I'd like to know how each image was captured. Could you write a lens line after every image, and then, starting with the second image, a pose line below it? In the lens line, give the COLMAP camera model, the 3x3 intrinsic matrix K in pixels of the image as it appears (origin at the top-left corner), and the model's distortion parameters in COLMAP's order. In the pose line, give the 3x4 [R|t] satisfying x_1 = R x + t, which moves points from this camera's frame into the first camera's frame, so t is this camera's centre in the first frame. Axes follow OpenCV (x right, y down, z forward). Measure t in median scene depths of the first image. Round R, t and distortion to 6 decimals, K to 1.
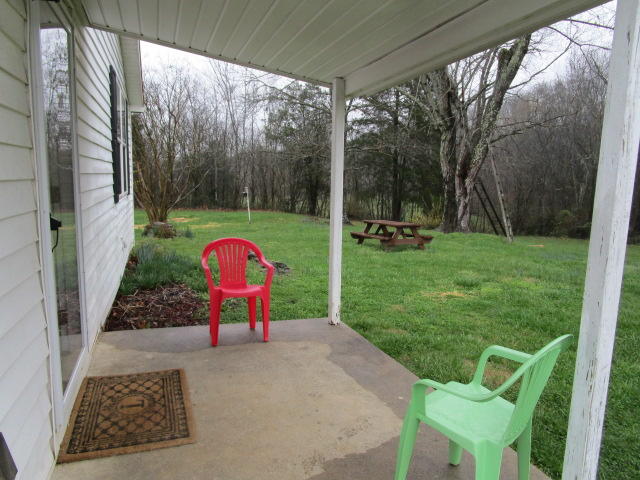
lens RADIAL K [[461.0, 0, 319.5], [0, 461.0, 240.8], [0, 0, 1]] dist [-0.013252, -0.006493]
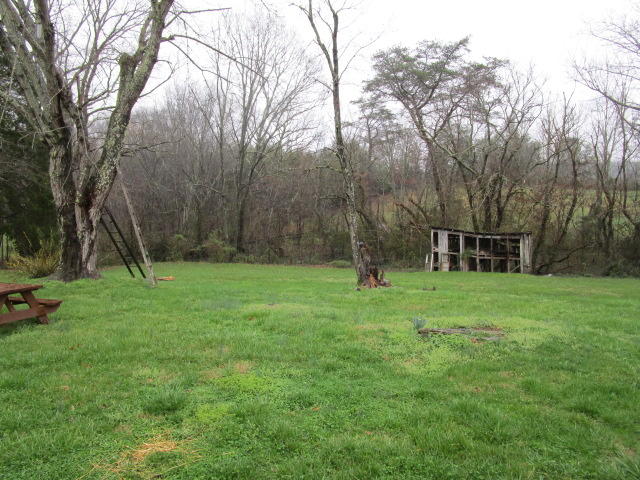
lens RADIAL K [[461.0, 0, 320.7], [0, 461.0, 241.1], [0, 0, 1]] dist [-0.013252, -0.006493]
pose [[0.683223, -0.050955, 0.728430, 0.018584], [0.085074, 0.996323, -0.010100, -0.039861], [-0.725237, 0.068871, 0.685046, 0.193788]]
